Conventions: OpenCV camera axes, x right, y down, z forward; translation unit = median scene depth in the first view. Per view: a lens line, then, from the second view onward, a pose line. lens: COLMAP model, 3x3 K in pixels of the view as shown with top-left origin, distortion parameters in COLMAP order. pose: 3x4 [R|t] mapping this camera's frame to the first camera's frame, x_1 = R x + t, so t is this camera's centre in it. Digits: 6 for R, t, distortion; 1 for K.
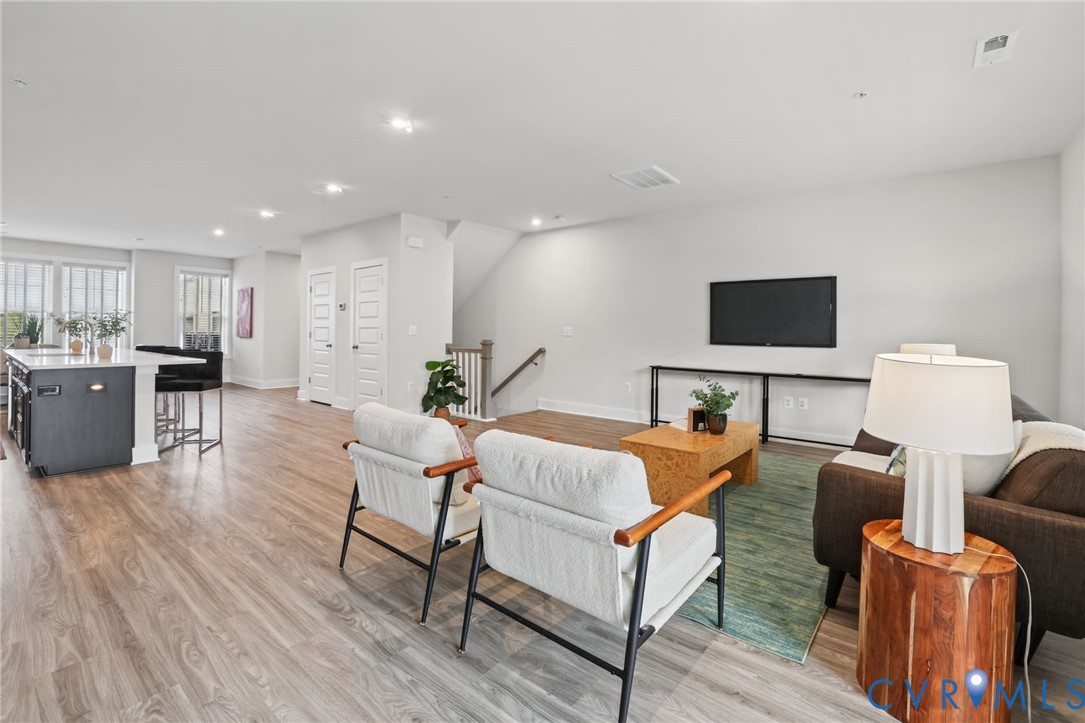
lens RADIAL K [[475.7, 0, 549.1], [0, 475.7, 334.8], [0, 0, 1]] dist [-0.037354, 0.011449]
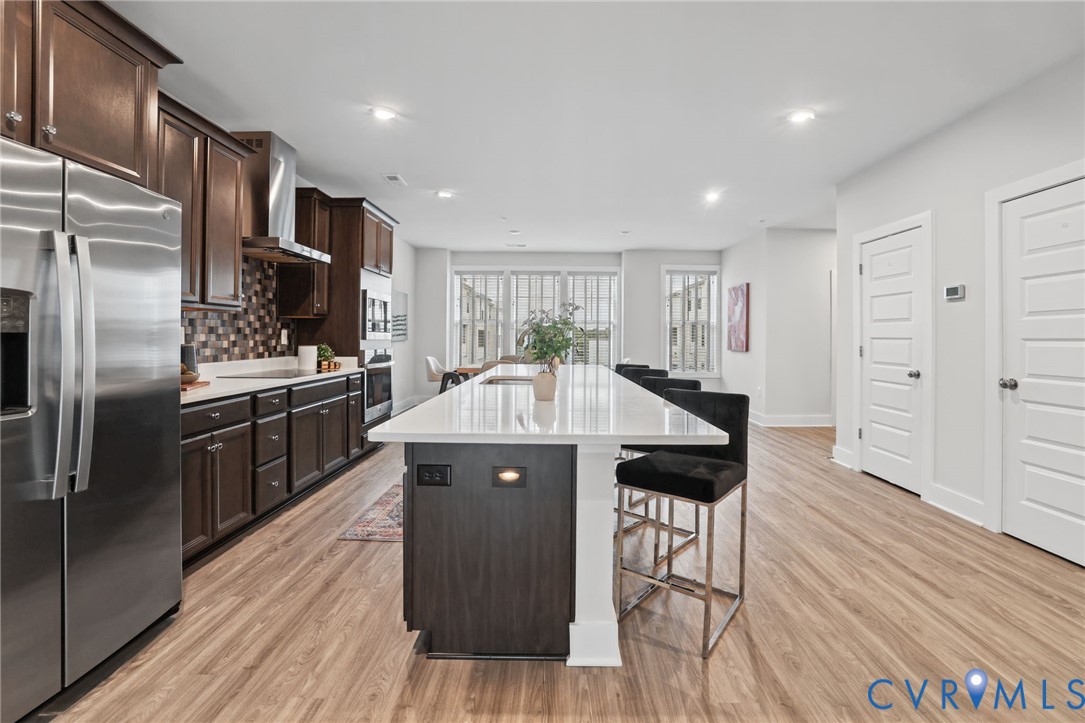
lens RADIAL K [[475.7, 0, 549.1], [0, 475.7, 334.8], [0, 0, 1]] dist [-0.037354, 0.011449]
pose [[0.613567, -0.007205, -0.789610, -0.292799], [-0.008578, 0.999839, -0.015788, -0.007127], [0.789596, 0.016460, 0.613406, 0.369779]]
